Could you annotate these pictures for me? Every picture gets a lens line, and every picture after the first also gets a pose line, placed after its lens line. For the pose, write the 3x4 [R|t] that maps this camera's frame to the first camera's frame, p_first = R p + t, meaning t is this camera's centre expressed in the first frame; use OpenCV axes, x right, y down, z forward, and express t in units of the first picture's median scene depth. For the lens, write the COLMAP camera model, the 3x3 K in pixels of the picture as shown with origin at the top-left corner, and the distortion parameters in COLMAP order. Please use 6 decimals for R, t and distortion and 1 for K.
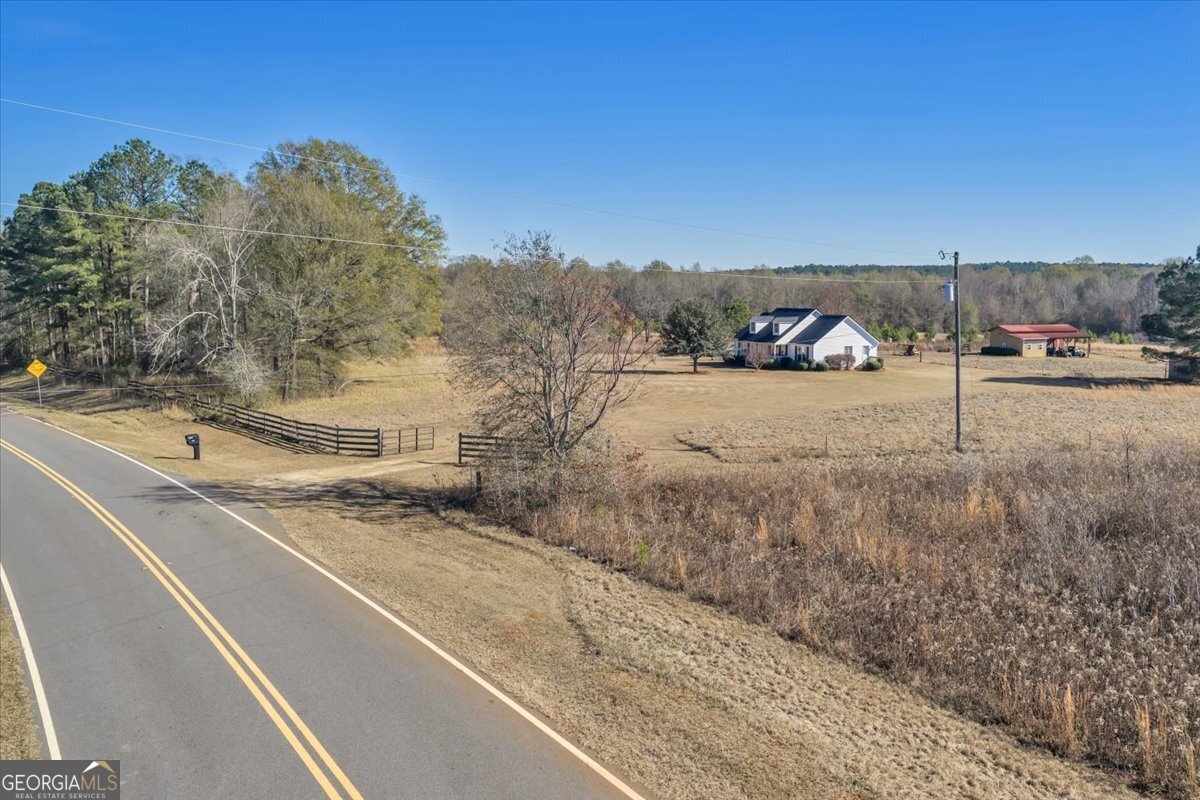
lens RADIAL K [[991.6, 0, 600.0], [0, 991.6, 400.0], [0, 0, 1]] dist [0.025312, -0.057975]
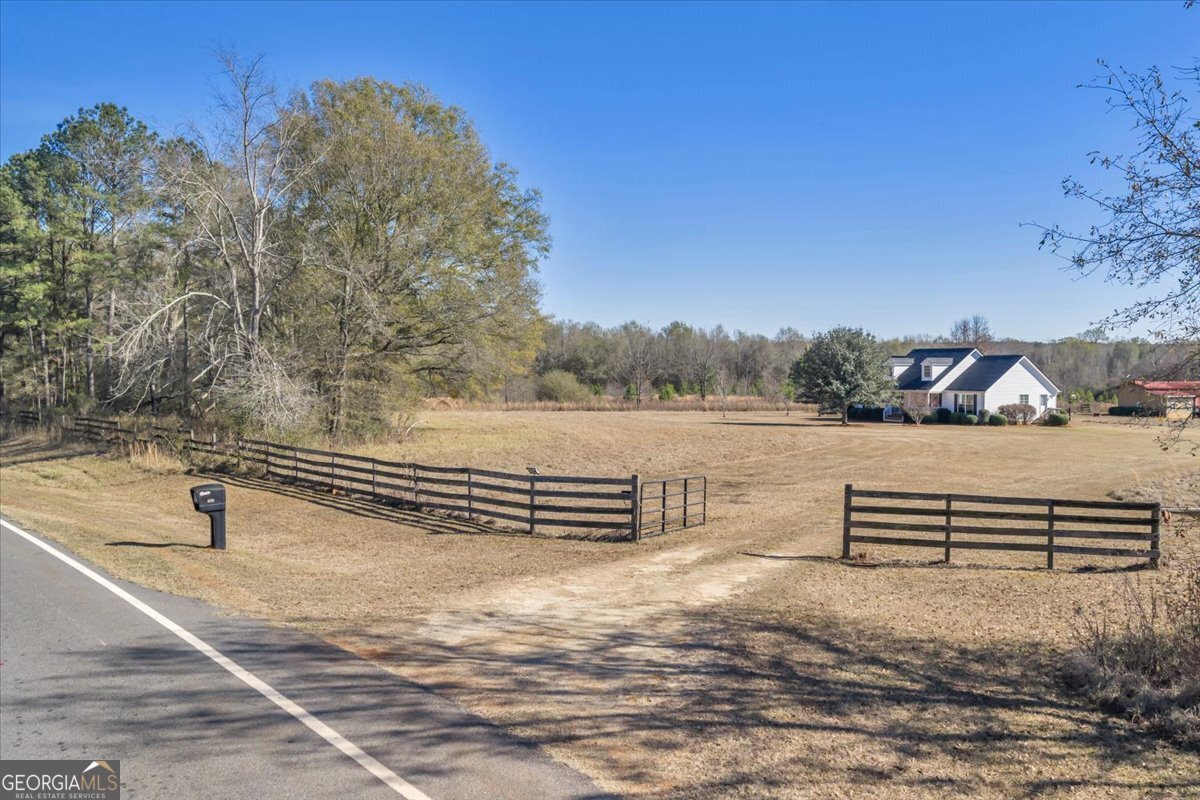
lens RADIAL K [[991.6, 0, 600.0], [0, 991.6, 400.0], [0, 0, 1]] dist [0.025312, -0.057975]
pose [[0.999547, 0.005341, 0.029608, -0.175736], [-0.002991, 0.996883, -0.078835, 0.020986], [-0.029936, 0.078711, 0.996448, 0.394644]]
